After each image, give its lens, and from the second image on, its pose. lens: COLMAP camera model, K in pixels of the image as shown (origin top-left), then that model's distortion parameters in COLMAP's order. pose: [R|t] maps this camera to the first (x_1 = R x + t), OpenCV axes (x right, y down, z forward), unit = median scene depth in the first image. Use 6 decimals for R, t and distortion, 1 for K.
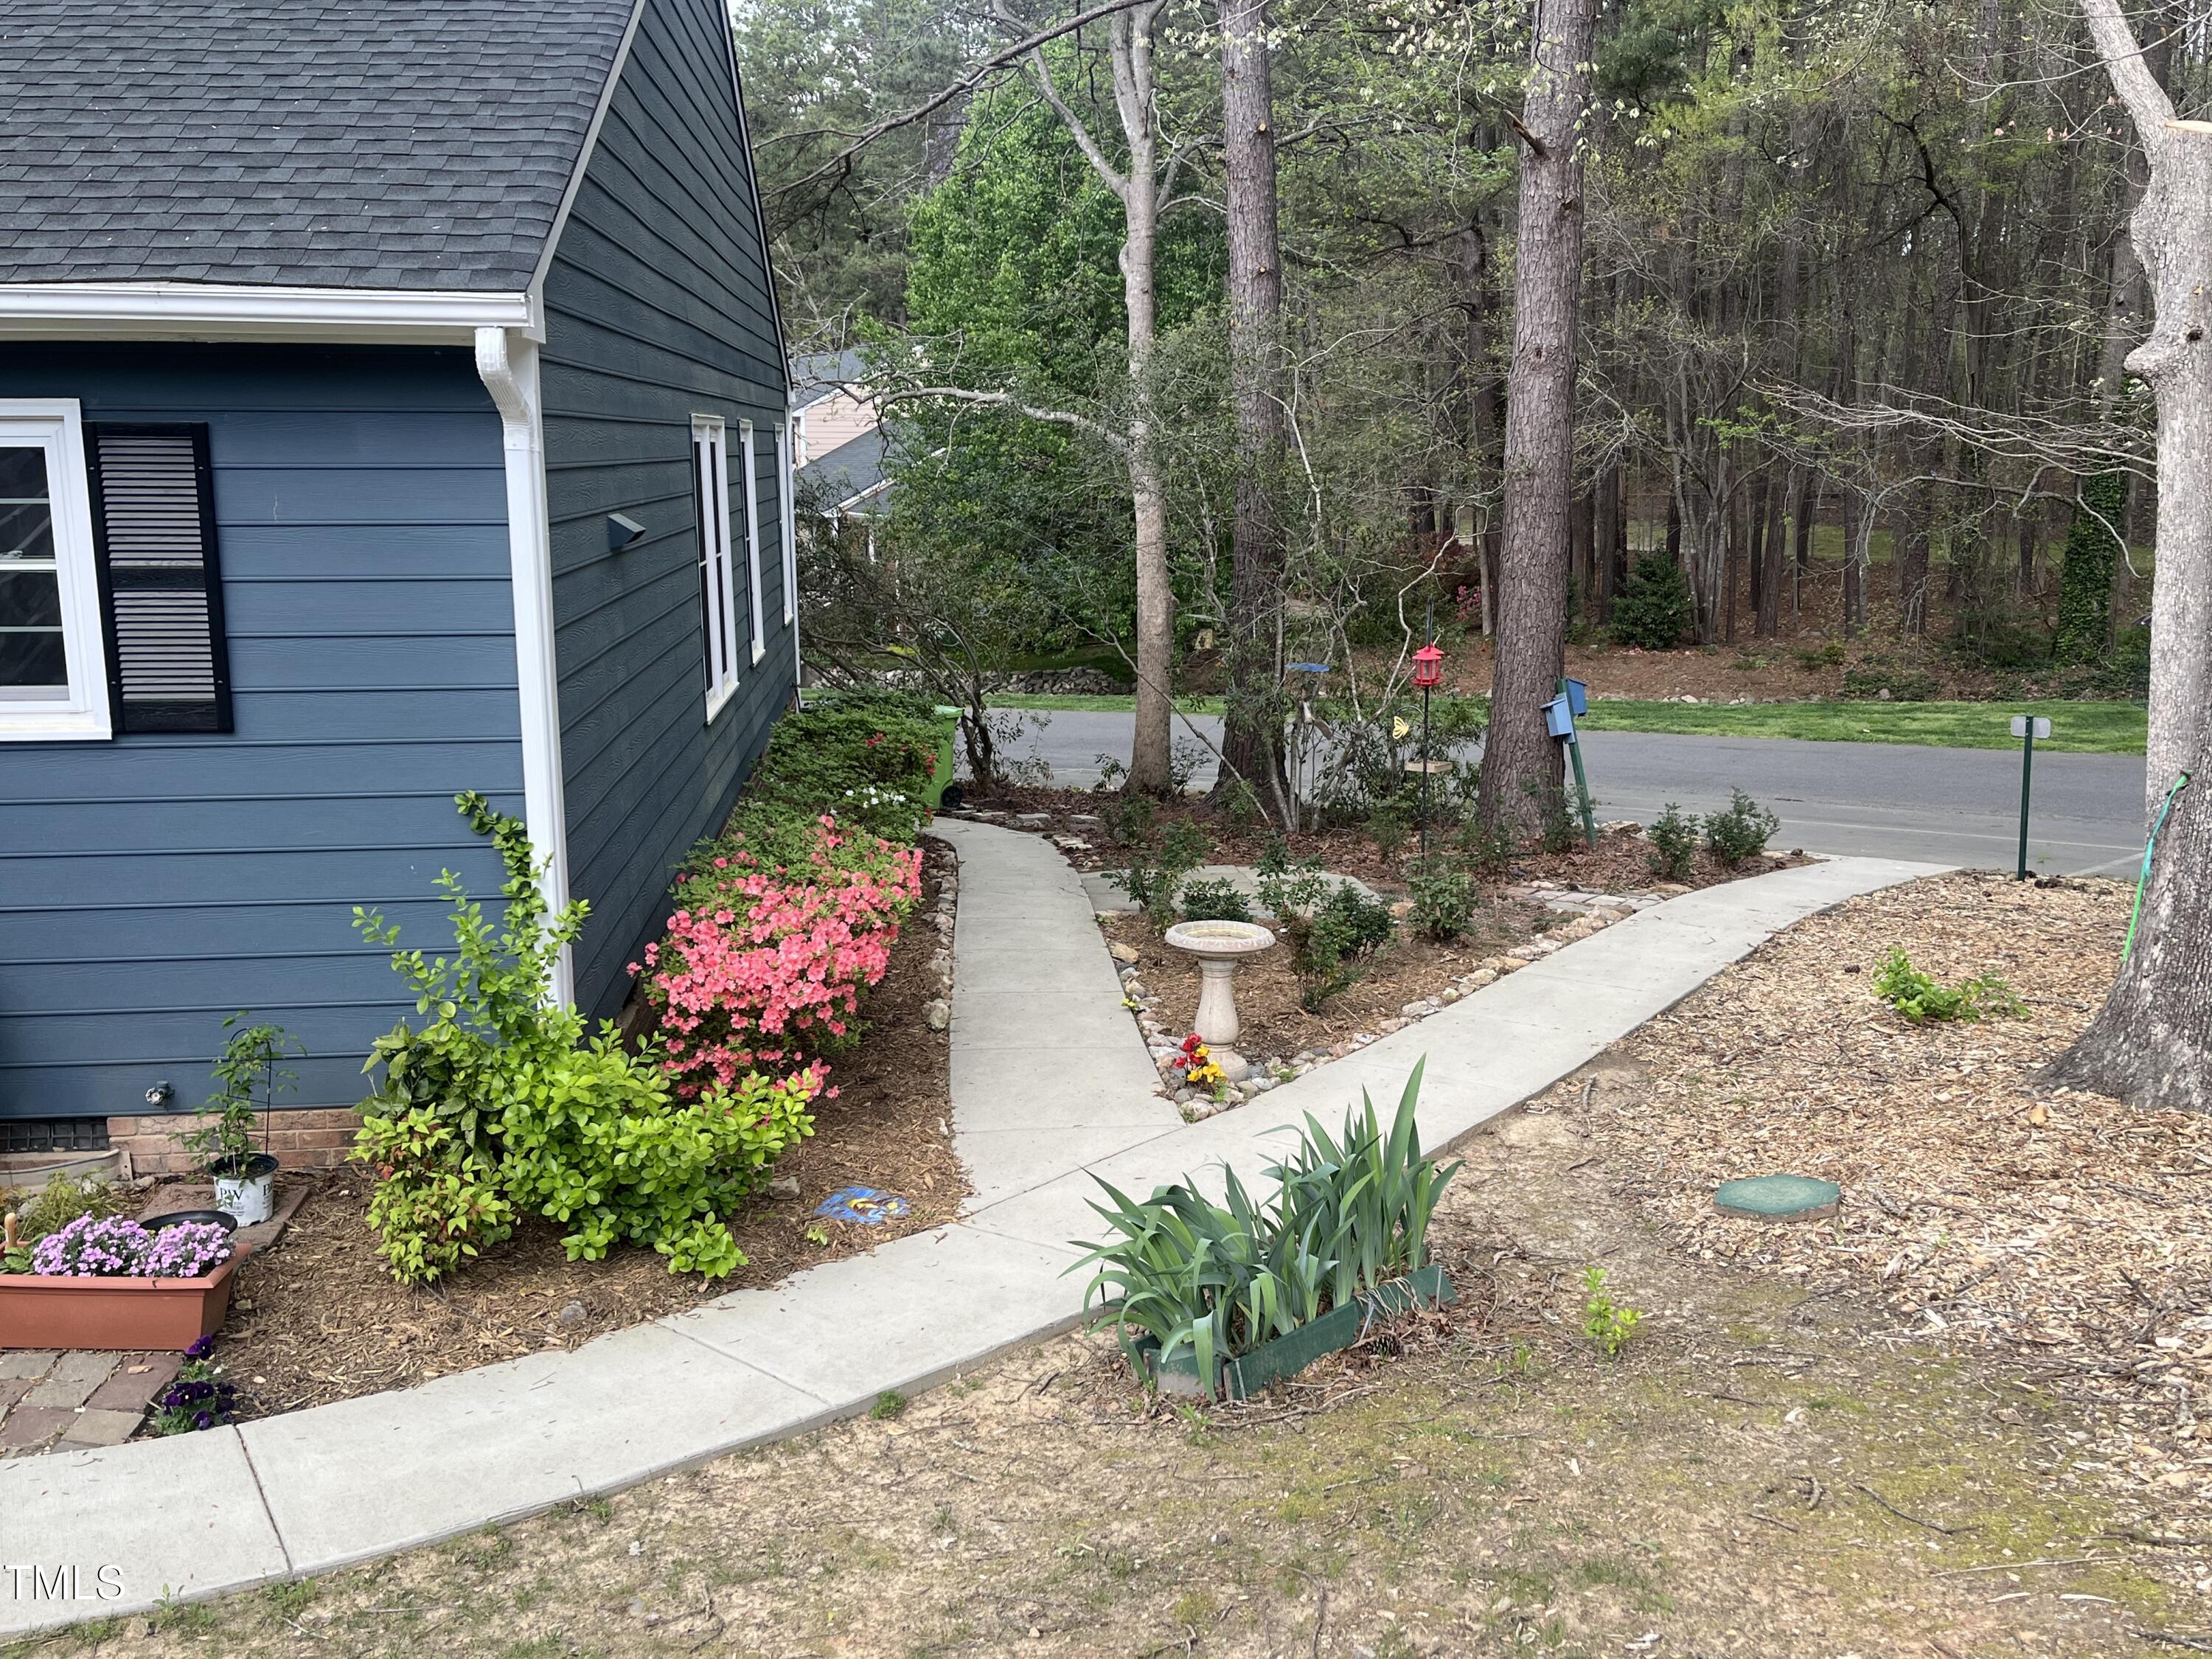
lens RADIAL K [[1927.0, 0, 1113.6], [0, 1927.0, 830.3], [0, 0, 1]] dist [0.068236, -0.091761]
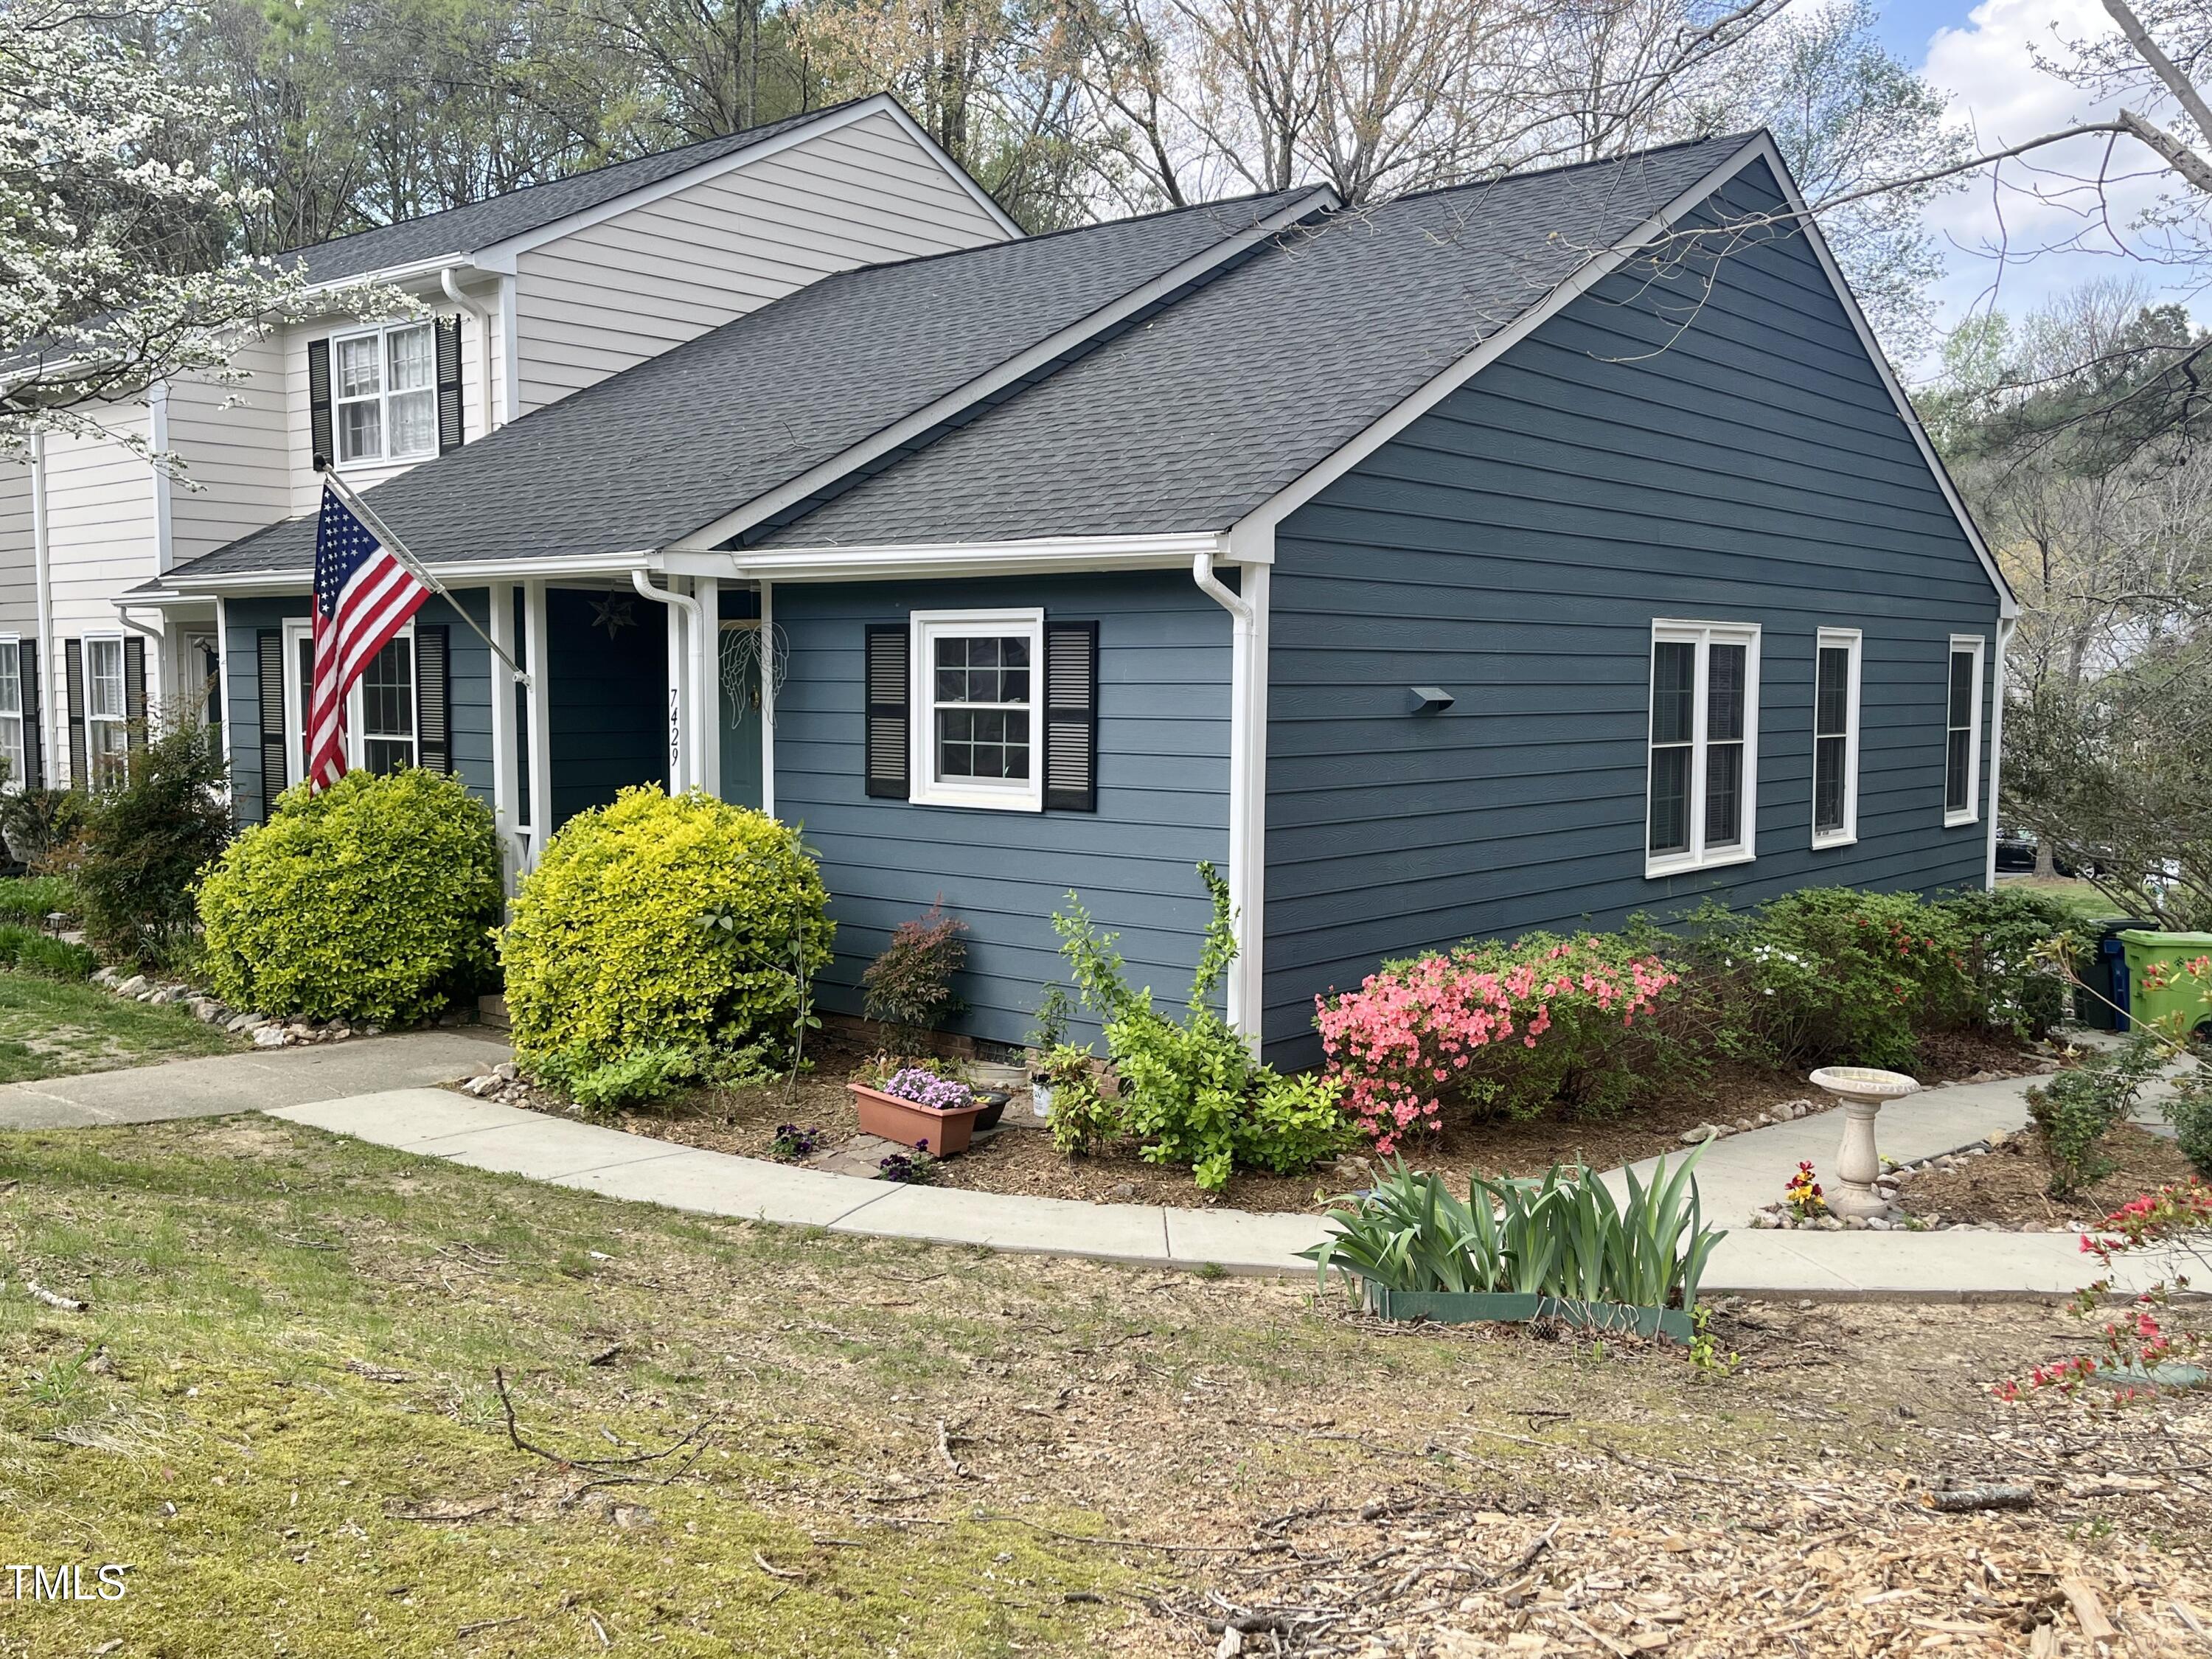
lens RADIAL K [[1927.0, 0, 1113.6], [0, 1927.0, 830.3], [0, 0, 1]] dist [0.068236, -0.091761]
pose [[0.693766, 0.059544, -0.717734, 0.574529], [-0.146587, 0.987390, -0.059777, 0.046885], [0.705124, 0.146682, 0.693746, -0.065839]]
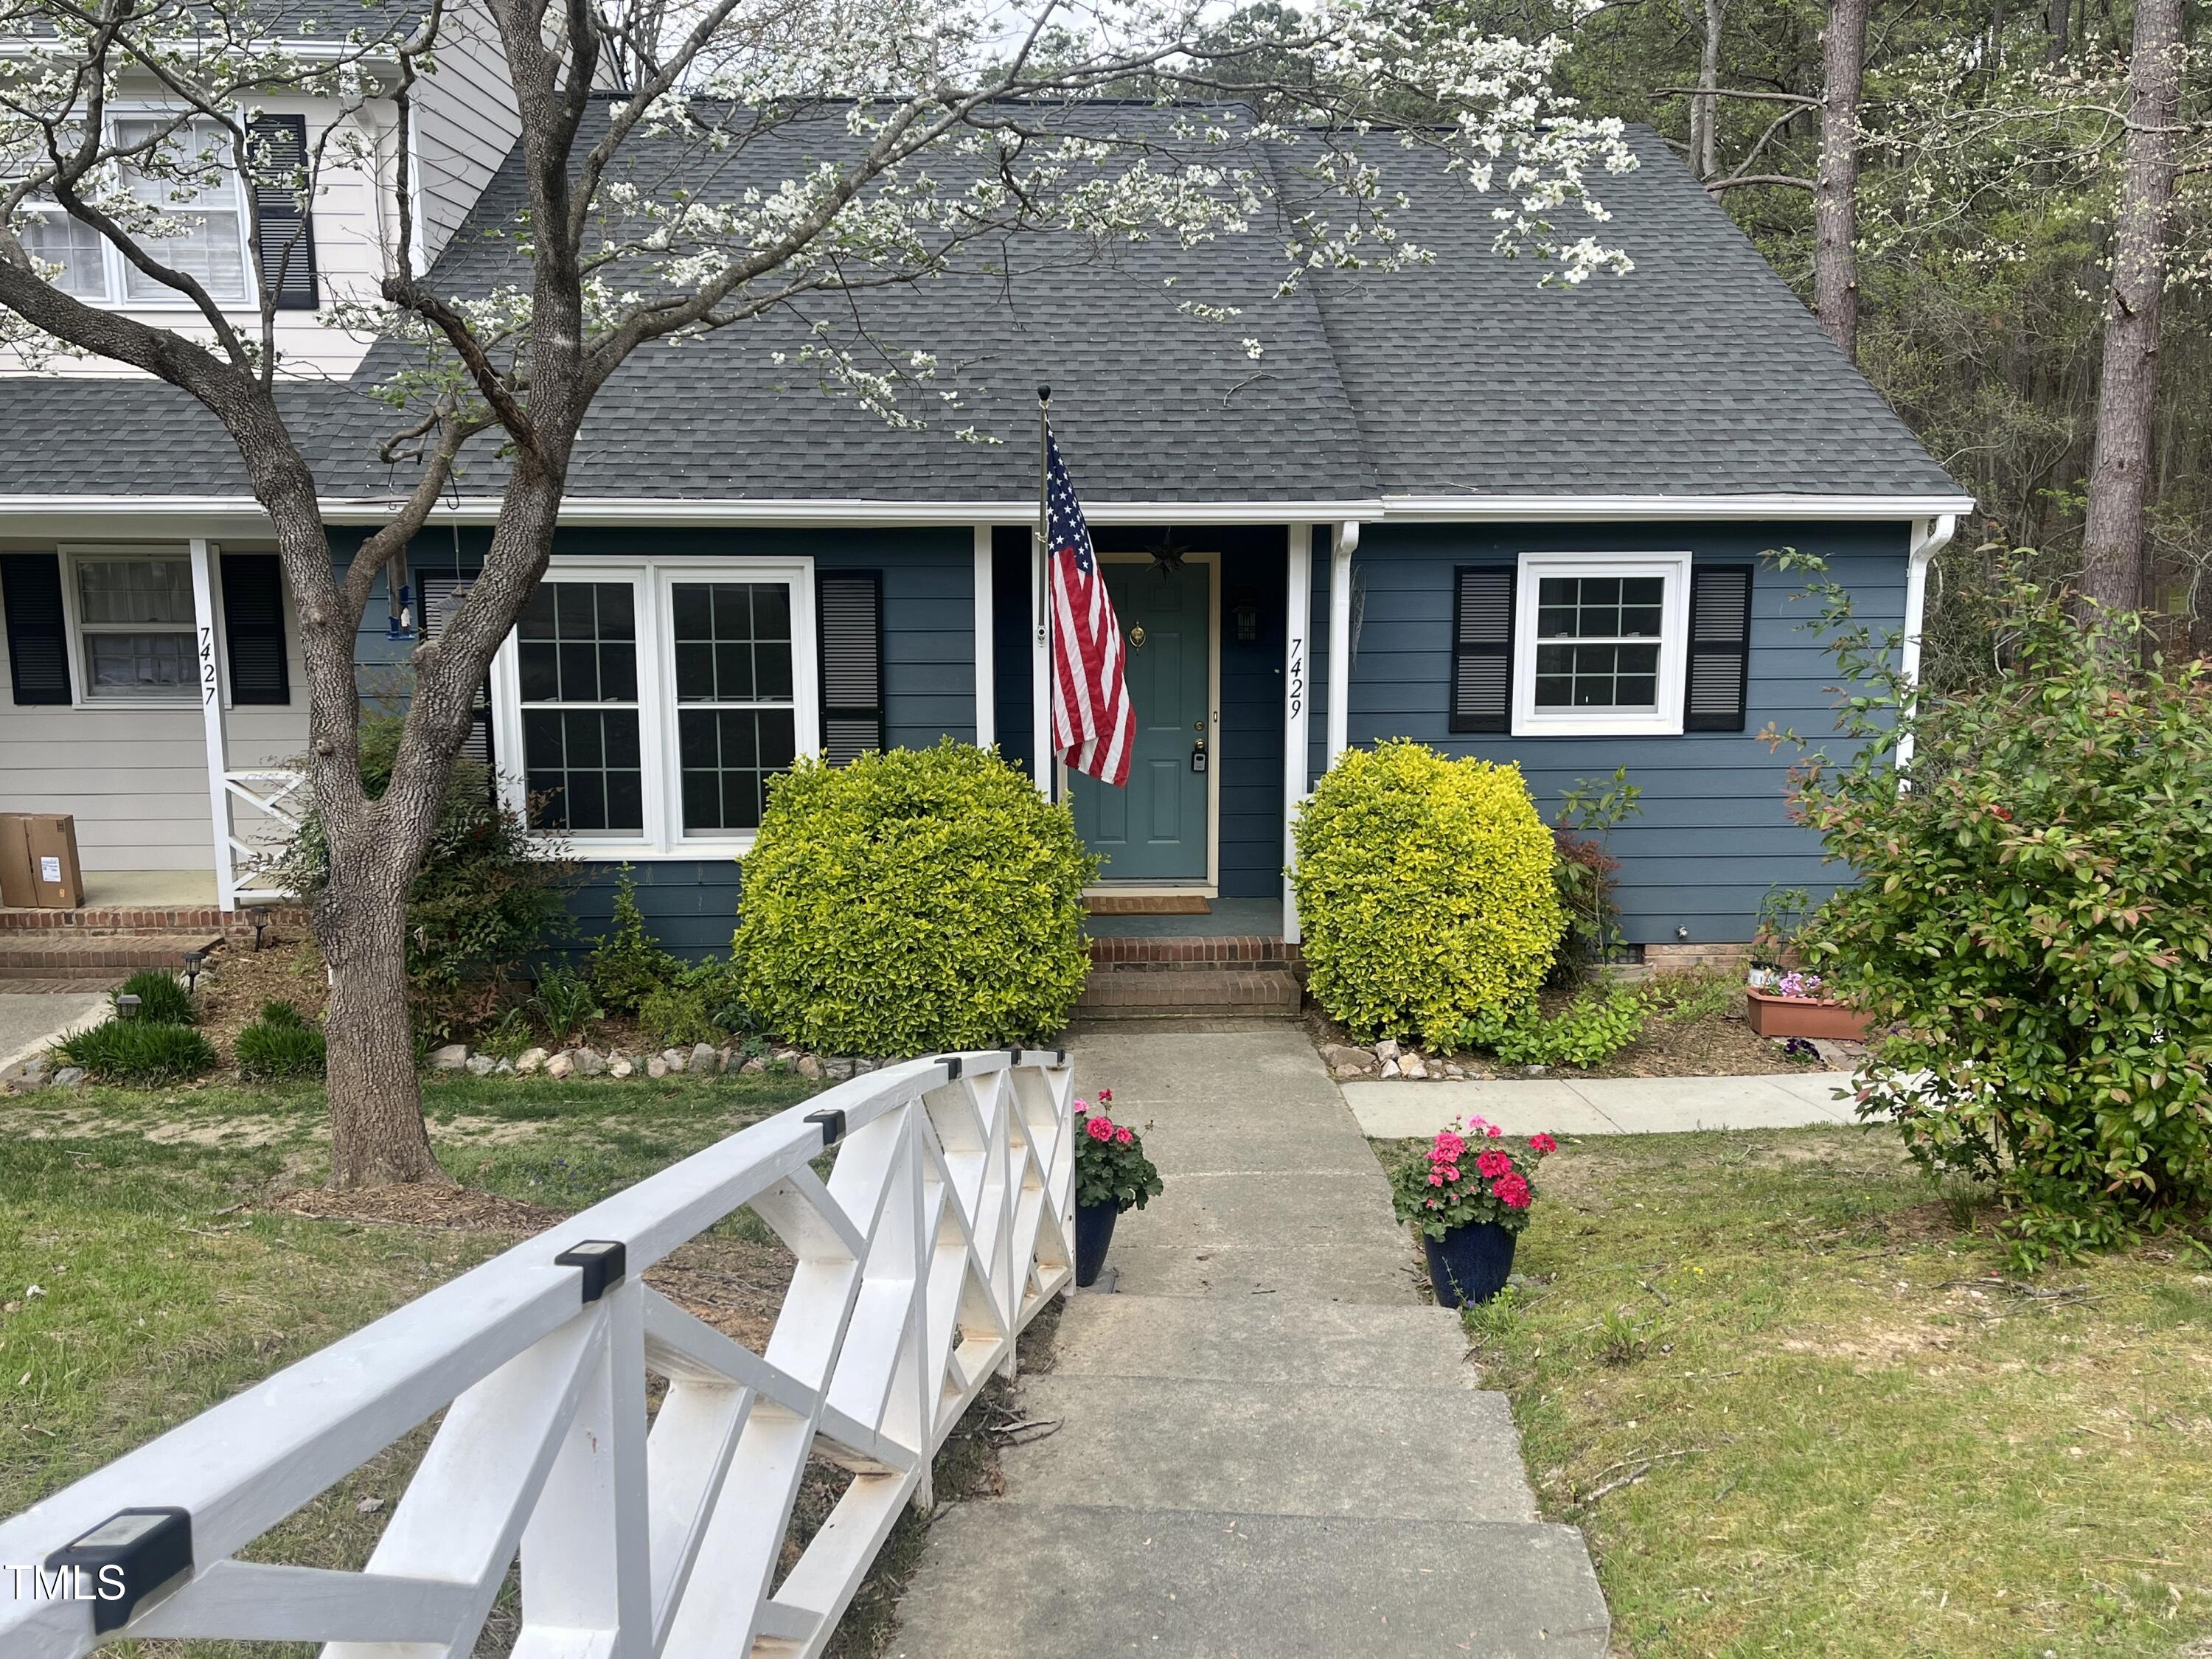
lens RADIAL K [[1927.0, 0, 1113.6], [0, 1927.0, 830.3], [0, 0, 1]] dist [0.068236, -0.091761]
pose [[0.997837, 0.008165, -0.065221, -0.768843], [-0.009834, 0.999631, -0.025315, 0.078981], [0.064990, 0.025901, 0.997550, -0.709872]]
